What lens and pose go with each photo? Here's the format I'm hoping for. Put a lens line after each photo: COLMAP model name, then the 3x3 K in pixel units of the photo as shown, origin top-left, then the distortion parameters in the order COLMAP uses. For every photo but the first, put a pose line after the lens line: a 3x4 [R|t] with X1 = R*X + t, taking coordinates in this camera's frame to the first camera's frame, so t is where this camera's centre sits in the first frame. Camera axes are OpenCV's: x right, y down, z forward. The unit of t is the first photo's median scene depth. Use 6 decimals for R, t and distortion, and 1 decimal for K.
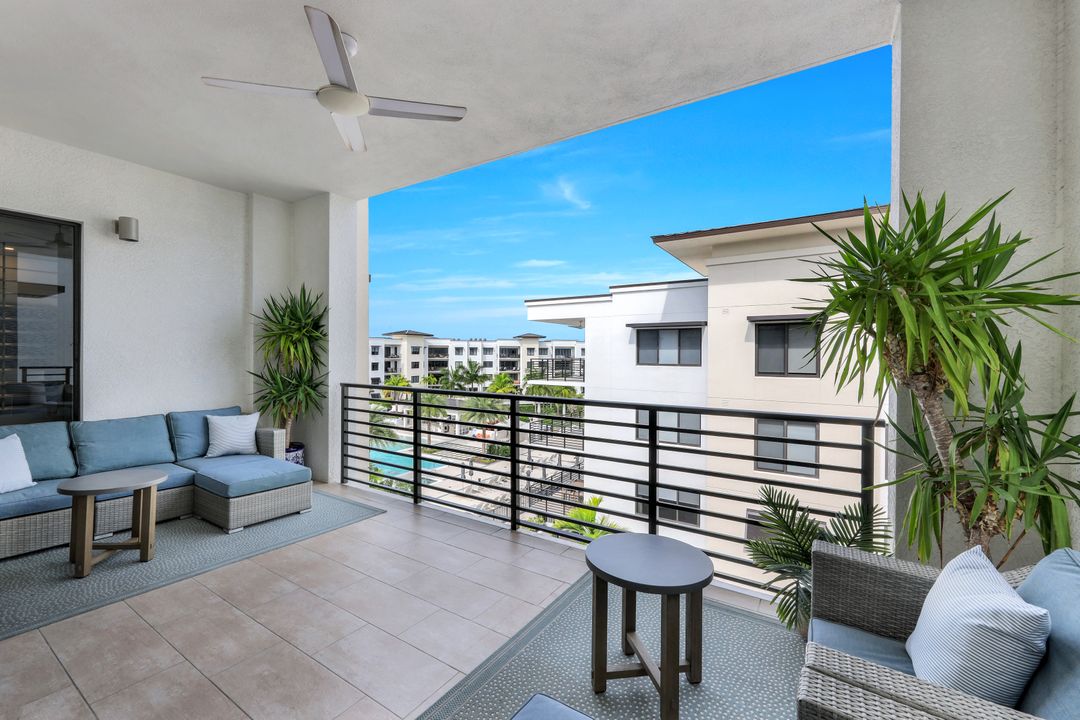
lens RADIAL K [[441.4, 0, 541.4], [0, 441.4, 356.5], [0, 0, 1]] dist [0.004884, 0.000349]
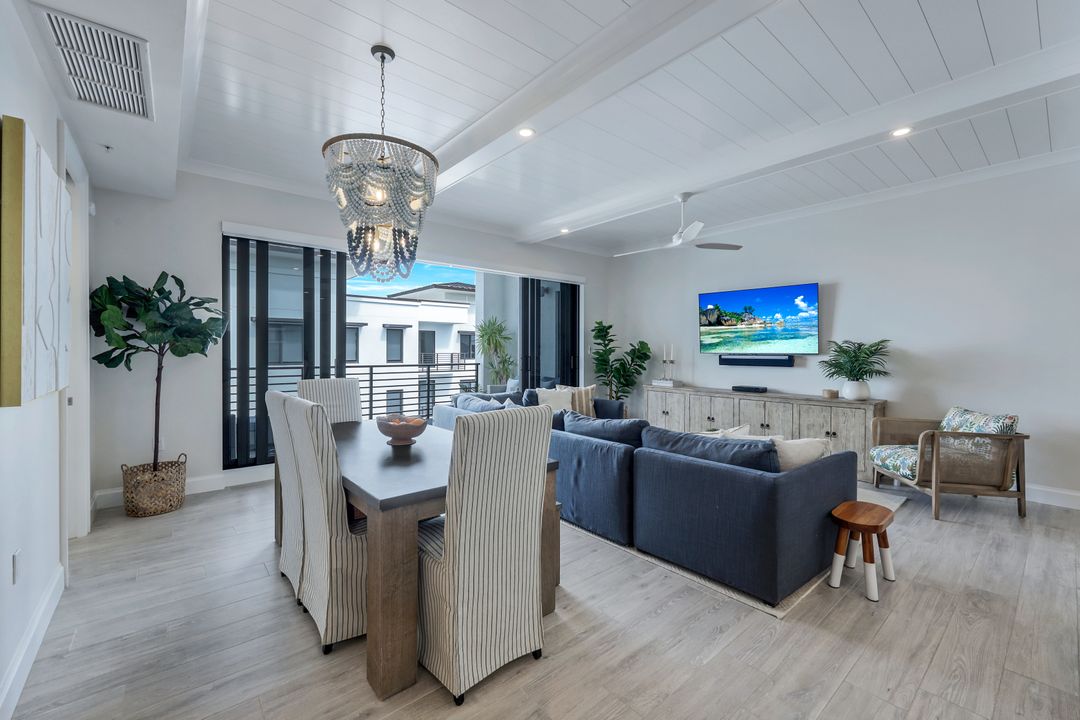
lens RADIAL K [[443.5, 0, 536.2], [0, 443.5, 350.3], [0, 0, 1]] dist [-0.002852, 0.000904]
pose [[0.307264, -0.006125, 0.951605, -0.104638], [0.006270, 0.999971, 0.004412, 0.000220], [-0.951604, 0.004611, 0.307293, -0.027646]]
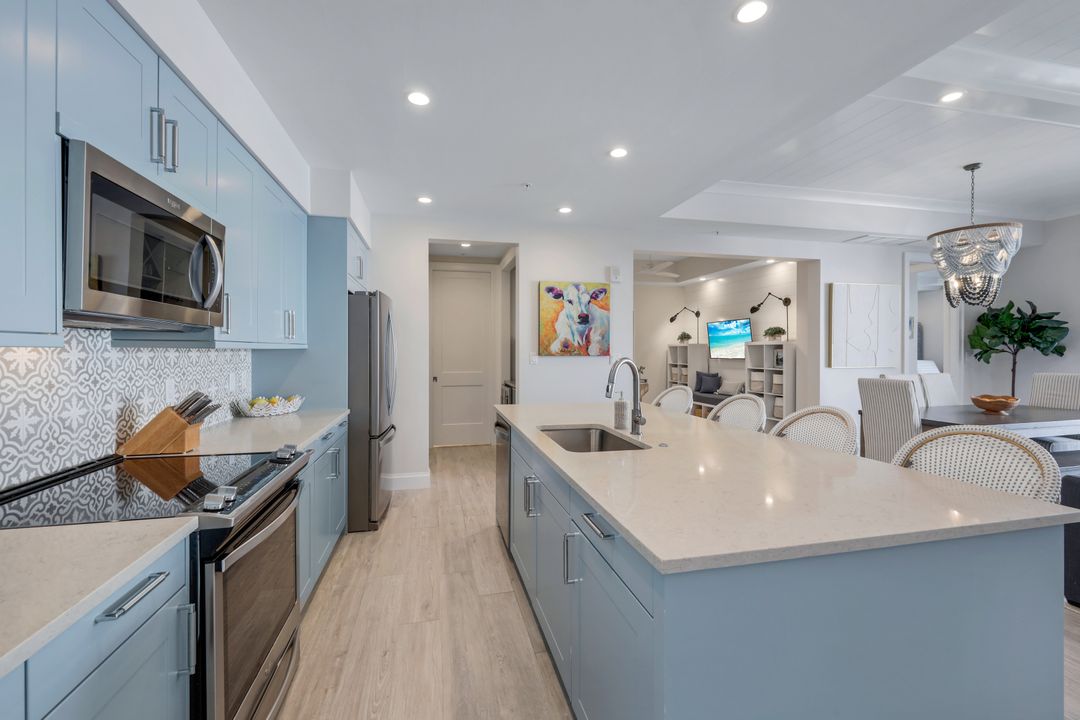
lens RADIAL K [[443.5, 0, 536.7], [0, 443.5, 355.7], [0, 0, 1]] dist [-0.002852, 0.000904]
pose [[0.708060, -0.001203, -0.706151, -0.071509], [0.002164, 0.999998, 0.000466, 0.000779], [0.706149, -0.001858, 0.708061, -0.089618]]
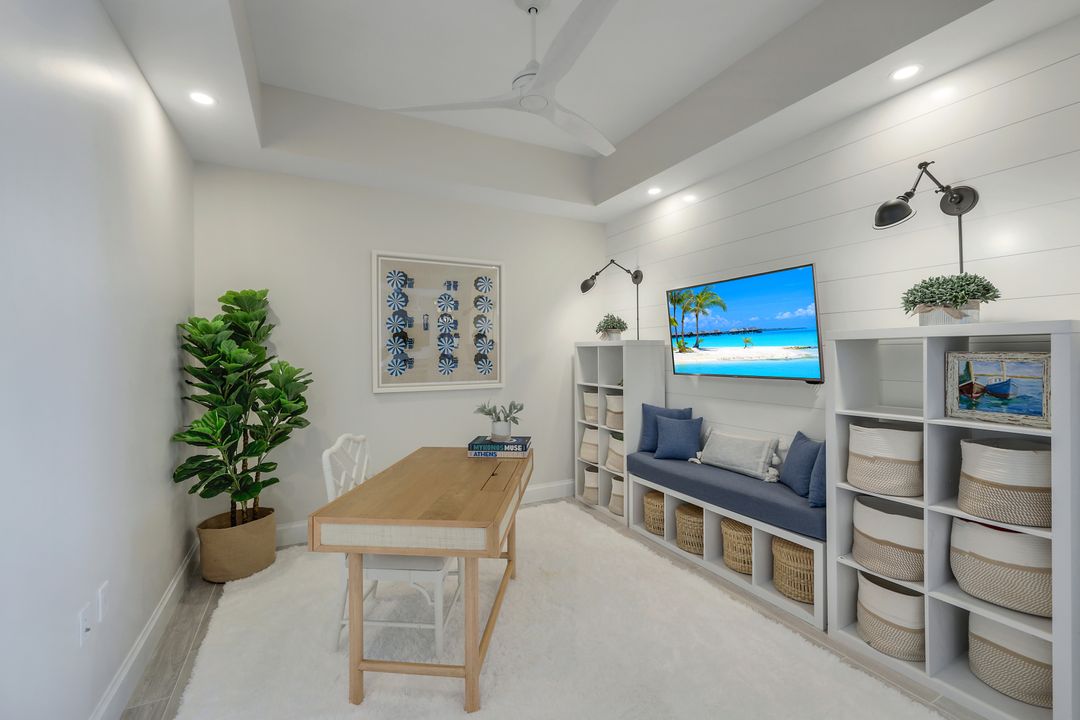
lens RADIAL K [[443.5, 0, 534.3], [0, 443.5, 357.3], [0, 0, 1]] dist [-0.002852, 0.000904]
pose [[0.856324, -0.007056, -0.516390, -0.111045], [0.006651, 0.999974, -0.002633, -0.000302], [0.516395, -0.001180, 0.856349, -0.022534]]
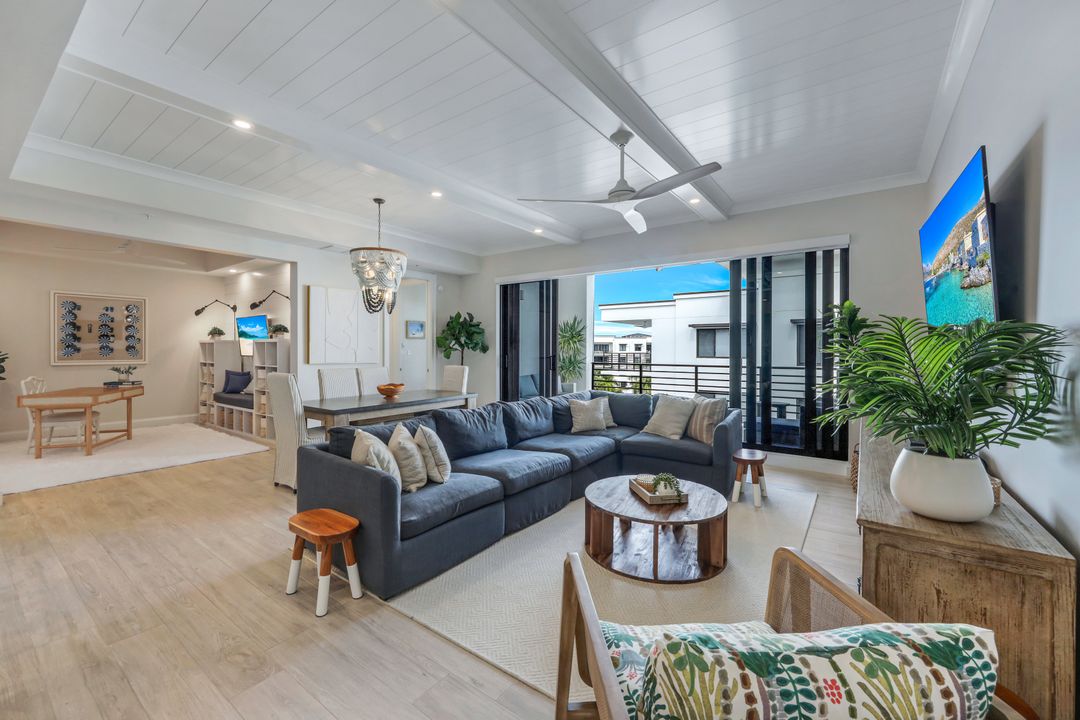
lens RADIAL K [[443.5, 0, 537.4], [0, 443.5, 350.7], [0, 0, 1]] dist [-0.002852, 0.000904]
pose [[0.997238, -0.003074, -0.074210, -0.039172], [0.002865, 0.999992, -0.002922, 0.000866], [0.074219, 0.002701, 0.997238, -0.077572]]
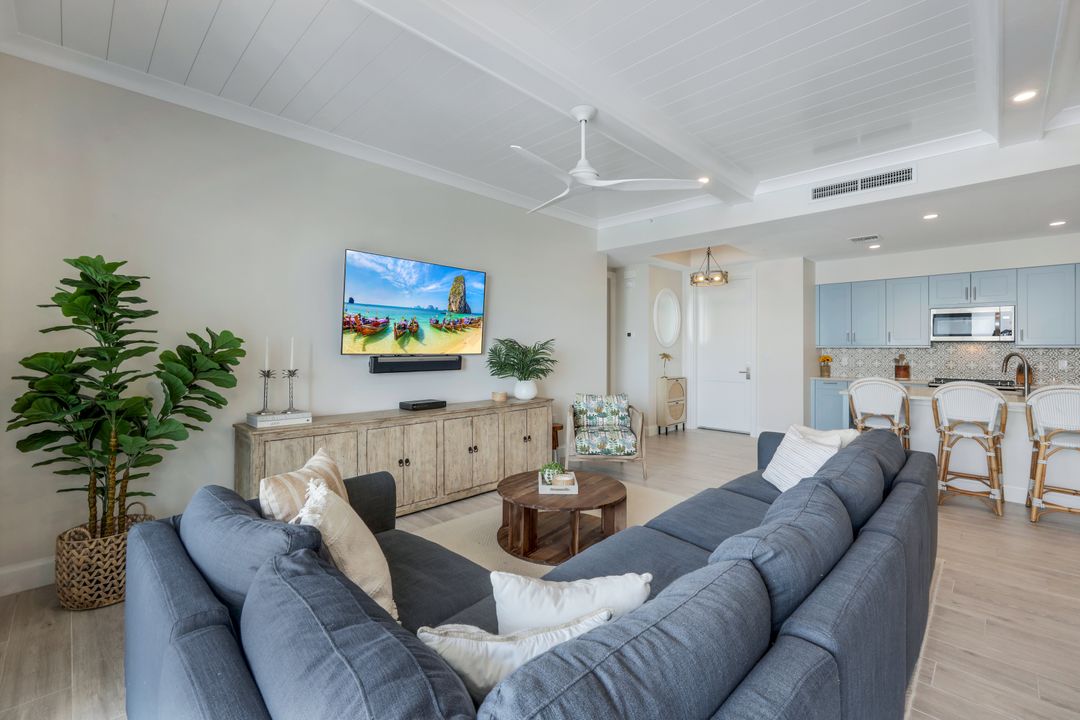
lens RADIAL K [[459.7, 0, 541.0], [0, 459.7, 346.5], [0, 0, 1]] dist [-0.002852, 0.001721]
pose [[-0.975108, -0.005732, 0.221654, -0.039560], [-0.004998, 0.999980, 0.003876, 0.000131], [-0.221672, 0.002671, -0.975118, 0.016571]]
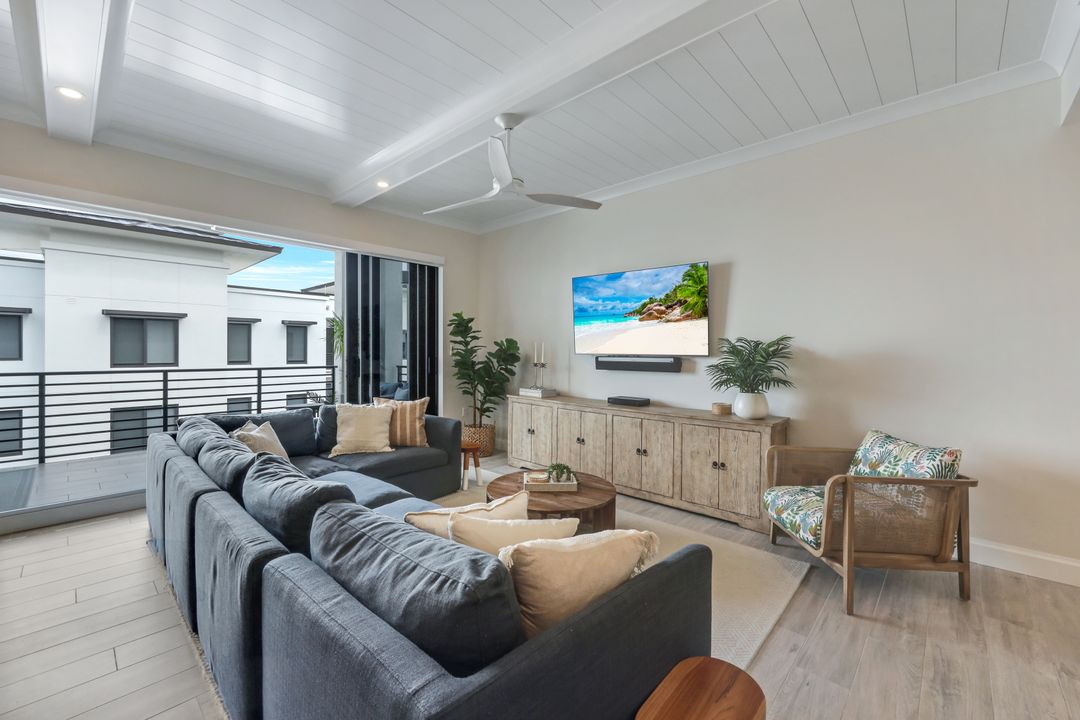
lens RADIAL K [[443.5, 0, 538.0], [0, 443.5, 349.5], [0, 0, 1]] dist [-0.002852, 0.000904]
pose [[0.190977, -0.003020, 0.981590, -0.077588], [0.002496, 0.999994, 0.002591, 0.000483], [-0.981591, 0.001955, 0.190984, -0.039897]]
